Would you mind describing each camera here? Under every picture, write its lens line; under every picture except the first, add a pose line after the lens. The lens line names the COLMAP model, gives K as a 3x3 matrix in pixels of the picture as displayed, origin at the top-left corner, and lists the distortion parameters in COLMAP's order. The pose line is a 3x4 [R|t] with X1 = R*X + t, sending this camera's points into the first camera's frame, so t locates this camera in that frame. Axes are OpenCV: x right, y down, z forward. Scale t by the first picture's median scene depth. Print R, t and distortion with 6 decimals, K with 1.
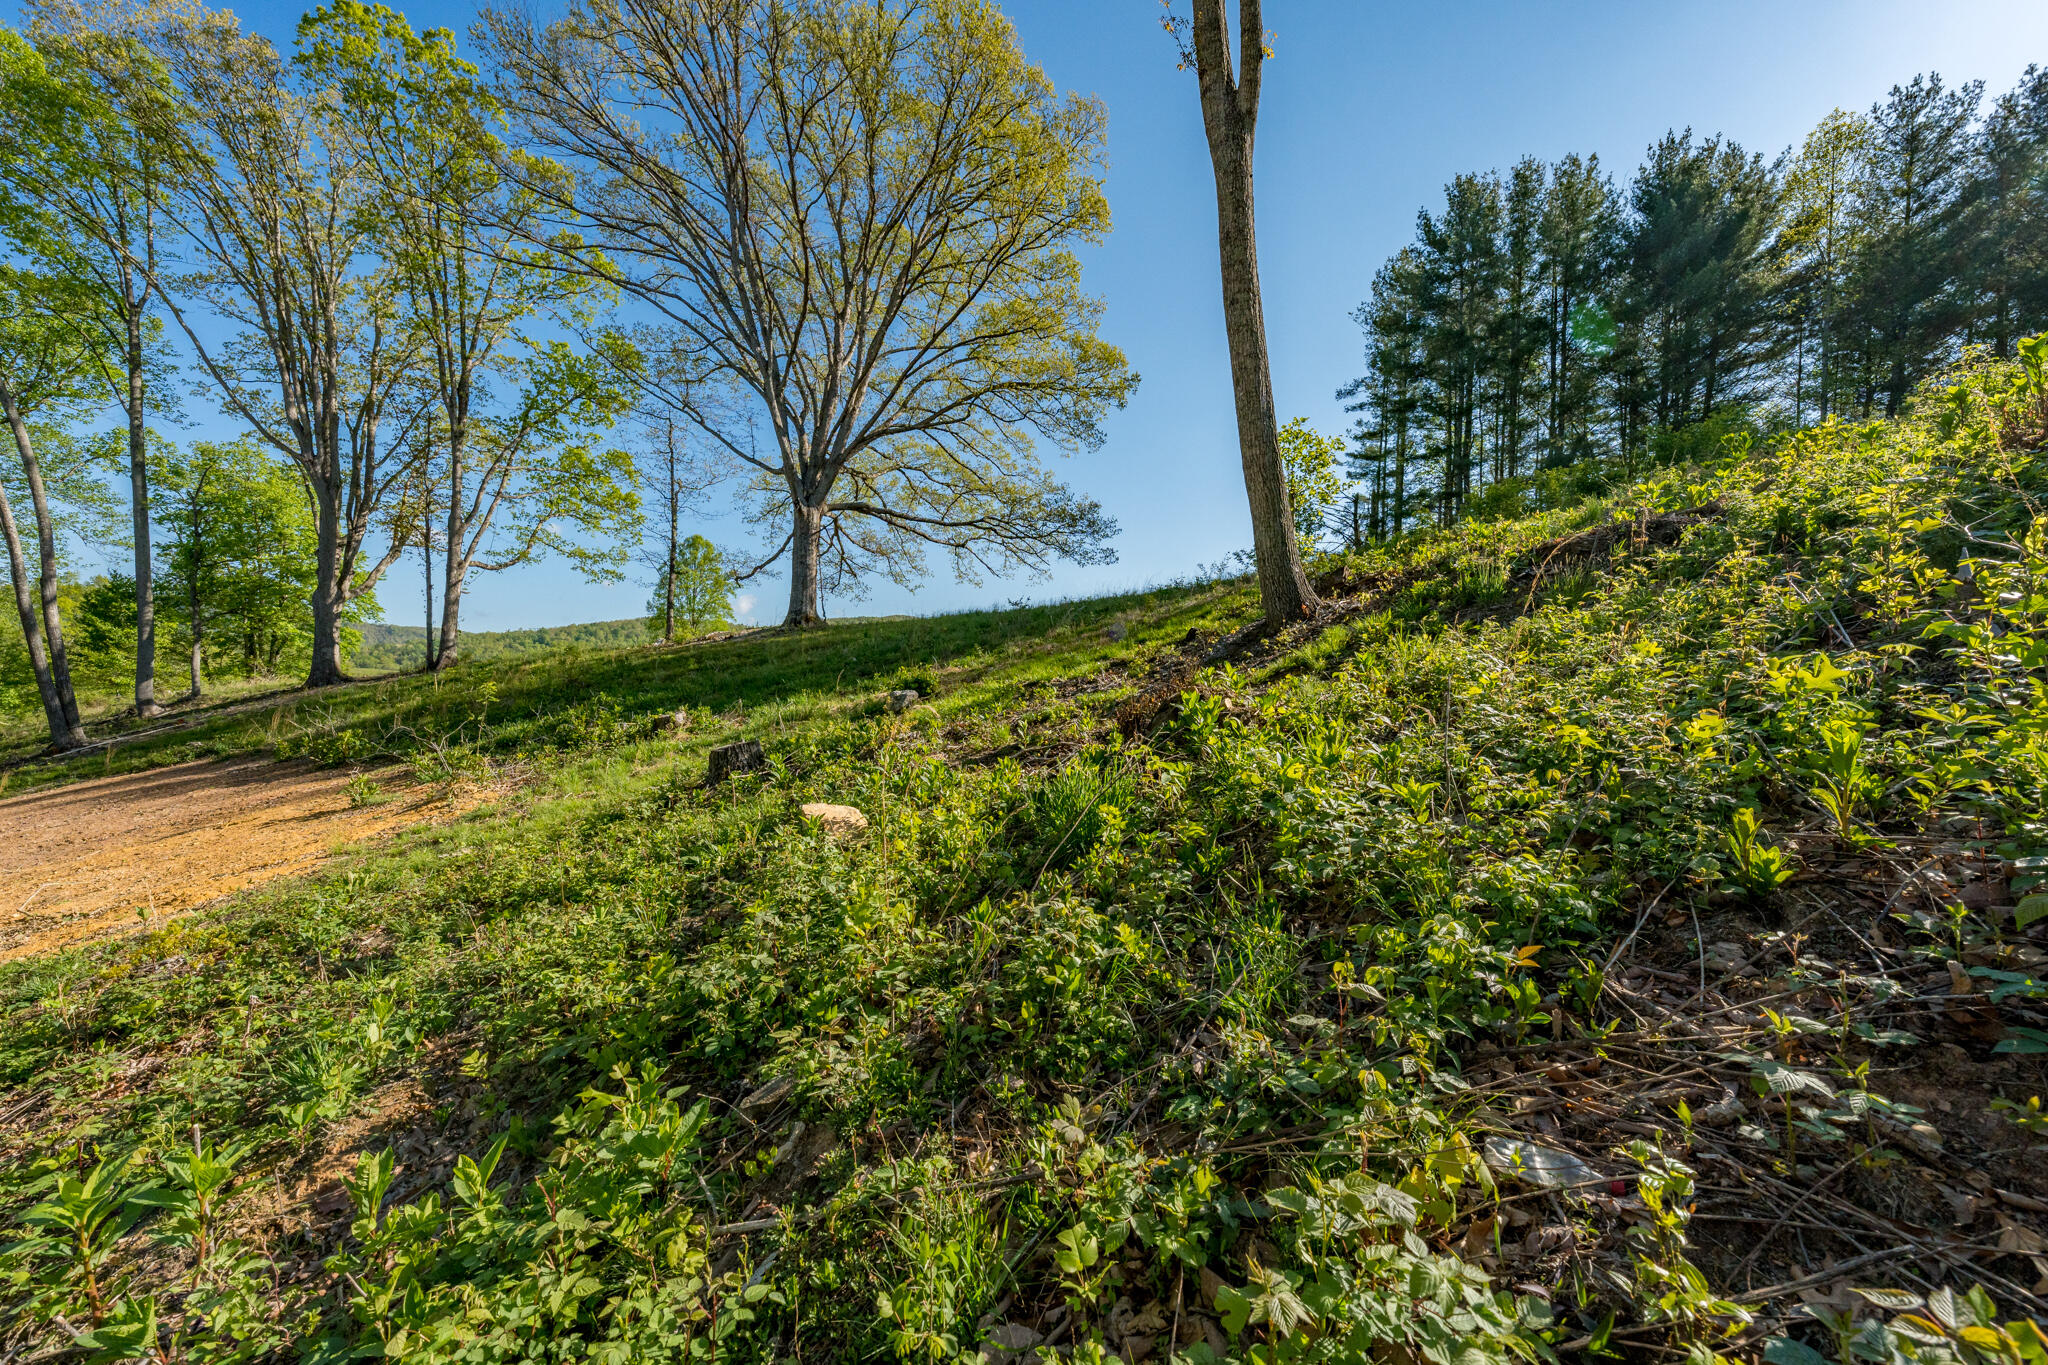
lens RADIAL K [[751.8, 0, 1052.7], [0, 751.8, 691.8], [0, 0, 1]] dist [-0.000471, 0.000204]
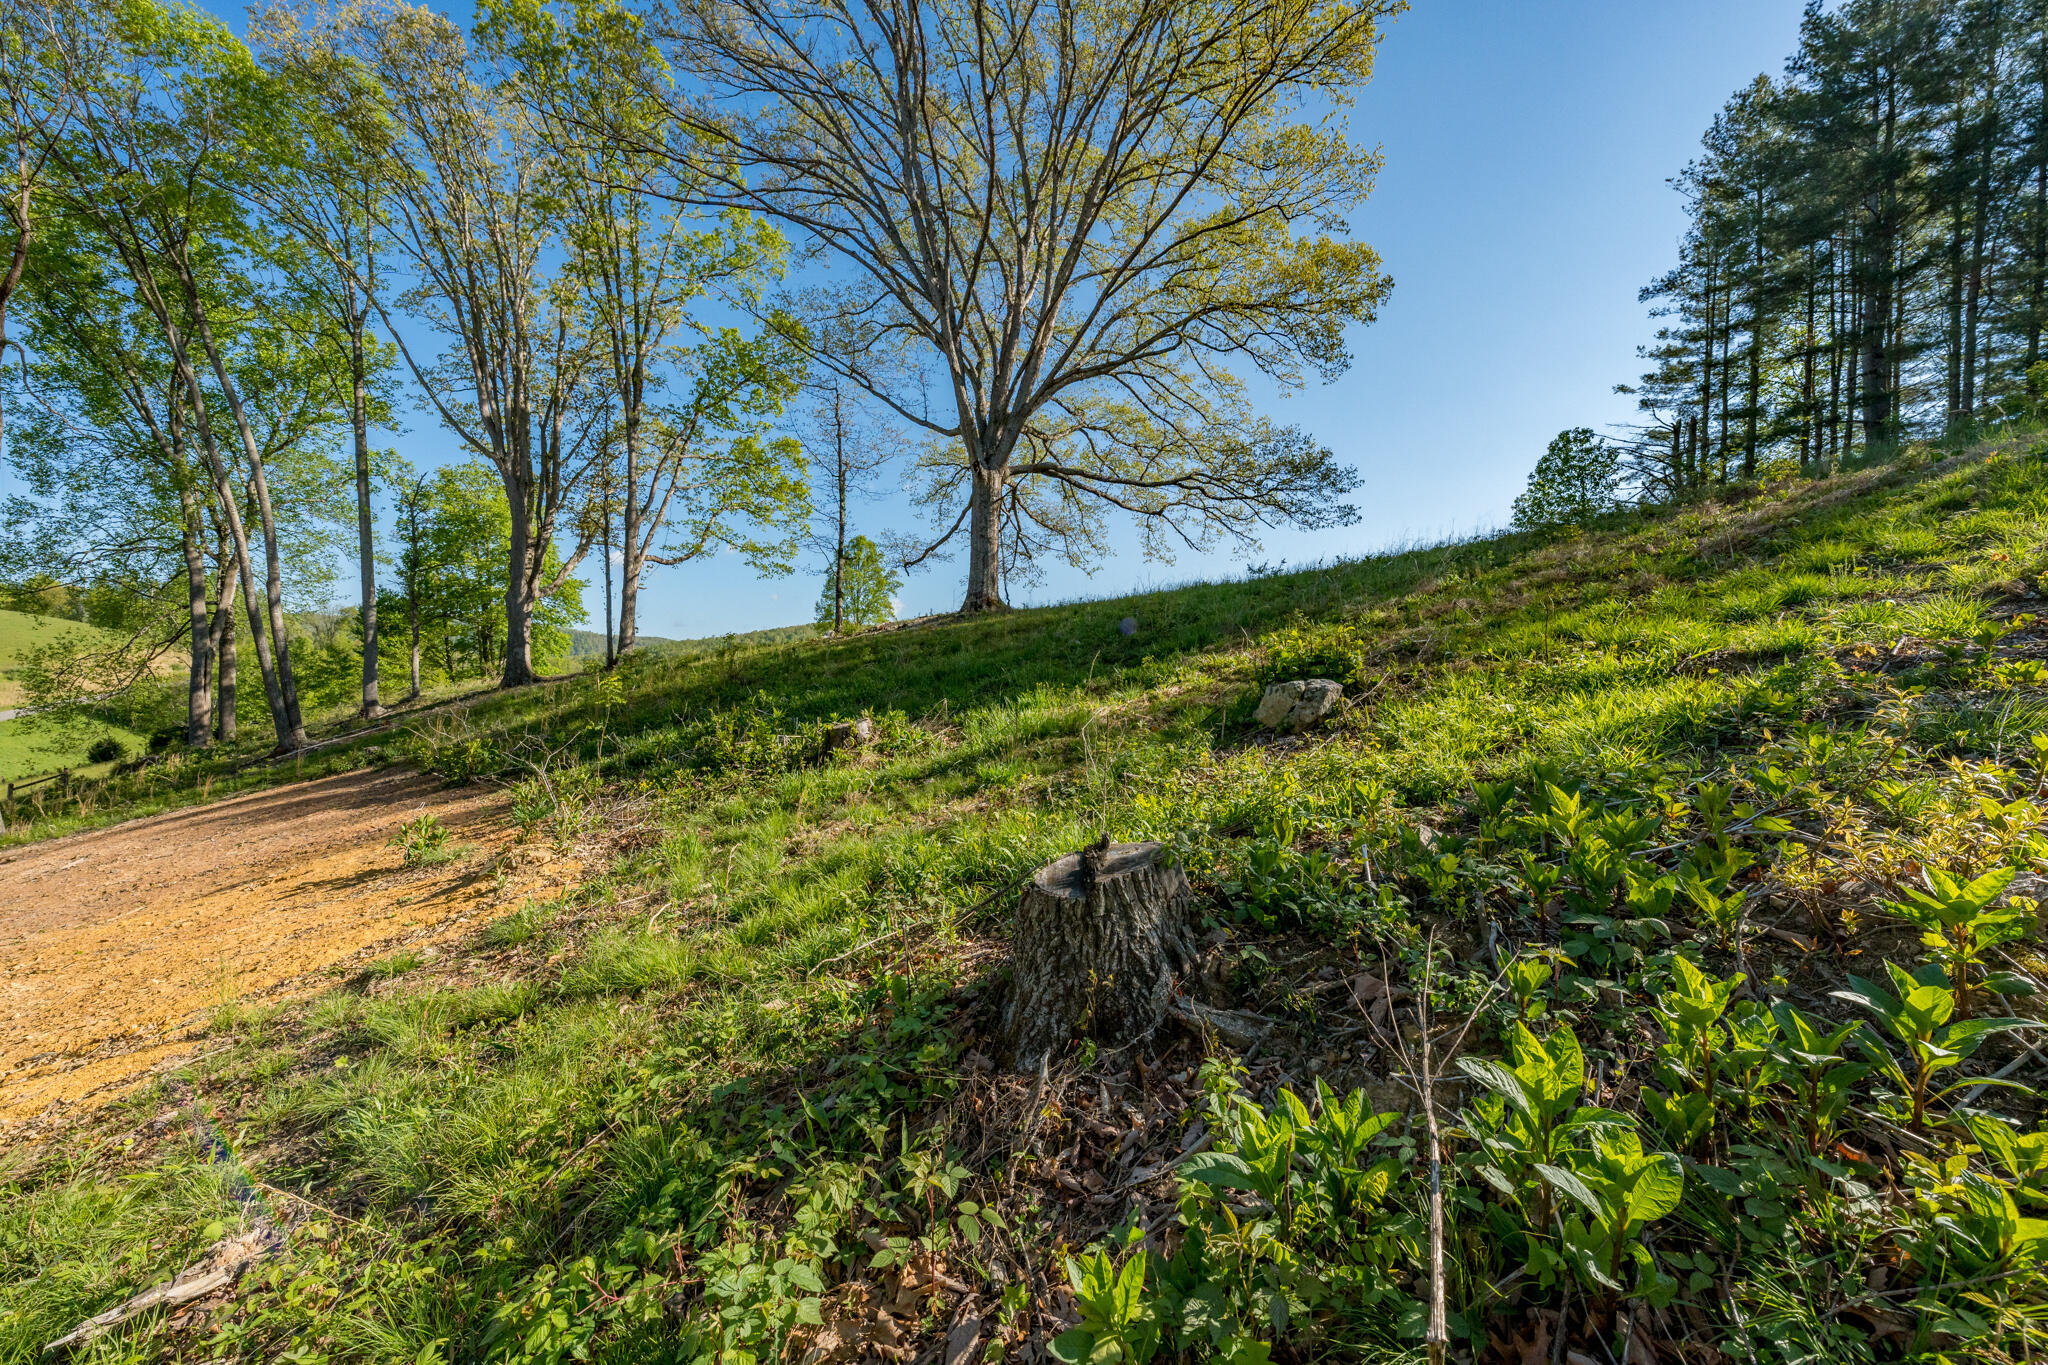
lens RADIAL K [[761.2, 0, 1036.0], [0, 761.2, 695.4], [0, 0, 1]] dist [-0.002070, -0.000443]
pose [[0.977134, -0.005689, -0.212547, -0.086700], [0.007650, 0.999935, 0.008401, 0.000877], [0.212485, -0.009835, 0.977115, 0.161065]]
